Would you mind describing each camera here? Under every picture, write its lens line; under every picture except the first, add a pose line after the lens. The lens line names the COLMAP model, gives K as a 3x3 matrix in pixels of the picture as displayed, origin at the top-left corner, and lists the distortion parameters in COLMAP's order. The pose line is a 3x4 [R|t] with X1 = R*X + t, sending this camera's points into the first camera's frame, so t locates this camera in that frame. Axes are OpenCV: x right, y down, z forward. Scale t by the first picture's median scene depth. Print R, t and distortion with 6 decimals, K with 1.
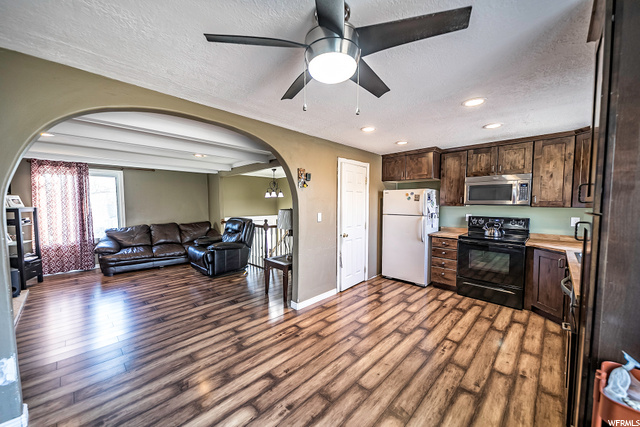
lens RADIAL K [[240.8, 0, 320.0], [0, 240.8, 213.5], [0, 0, 1]] dist [0.022394, -0.000608]
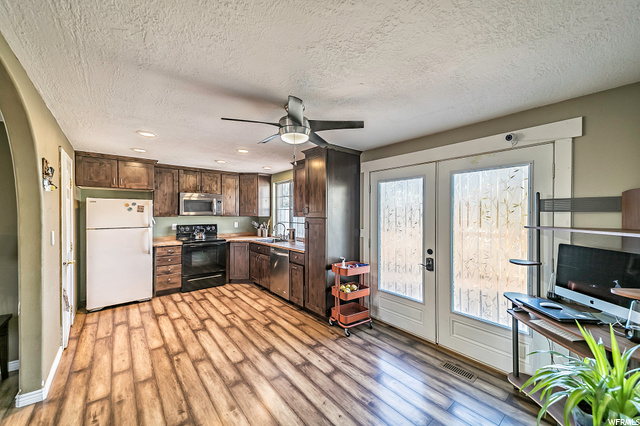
lens RADIAL K [[240.8, 0, 320.0], [0, 240.8, 213.0], [0, 0, 1]] dist [0.022394, -0.000608]
pose [[0.109556, -0.005499, 0.993965, -0.576482], [0.047008, 0.998894, 0.000345, -0.019539], [-0.992868, 0.046686, 0.109693, 0.235051]]
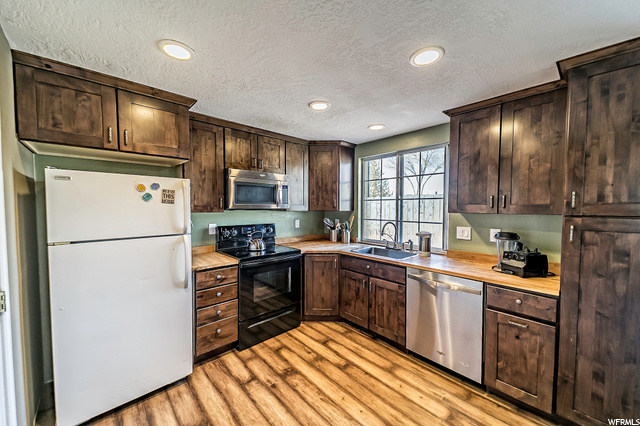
lens RADIAL K [[240.8, 0, 320.0], [0, 240.8, 213.0], [0, 0, 1]] dist [0.022394, -0.000608]
pose [[0.063723, -0.033642, 0.997400, -0.046912], [0.046531, 0.998445, 0.030705, -0.042507], [-0.996882, 0.044454, 0.065189, 0.831960]]
